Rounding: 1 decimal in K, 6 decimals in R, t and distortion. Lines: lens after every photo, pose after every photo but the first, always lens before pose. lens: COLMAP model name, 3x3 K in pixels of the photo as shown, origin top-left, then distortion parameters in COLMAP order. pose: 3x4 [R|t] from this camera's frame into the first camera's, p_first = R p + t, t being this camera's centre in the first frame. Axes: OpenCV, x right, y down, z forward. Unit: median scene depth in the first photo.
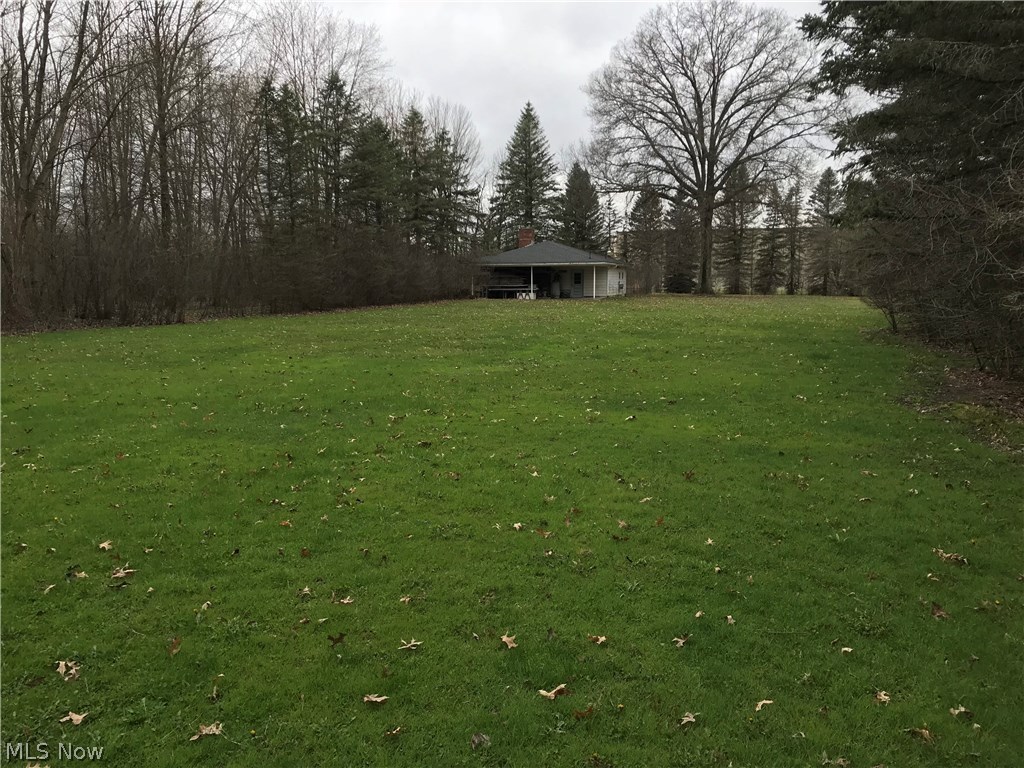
lens RADIAL K [[829.4, 0, 512.0], [0, 829.4, 384.0], [0, 0, 1]] dist [0.033323, -0.054273]
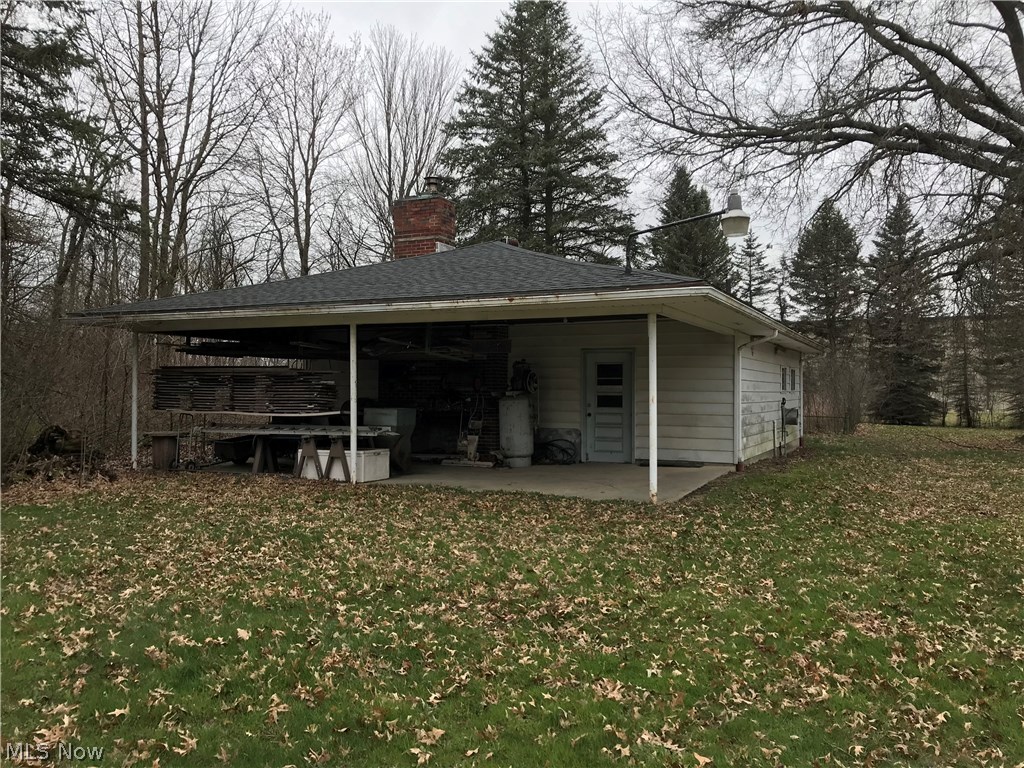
lens RADIAL K [[829.4, 0, 512.0], [0, 829.4, 384.0], [0, 0, 1]] dist [0.033323, -0.054273]
pose [[0.985905, 0.004869, -0.167237, 0.091553], [-0.027666, 0.990560, -0.134260, -0.093848], [0.165005, 0.136994, 0.976732, 0.755758]]
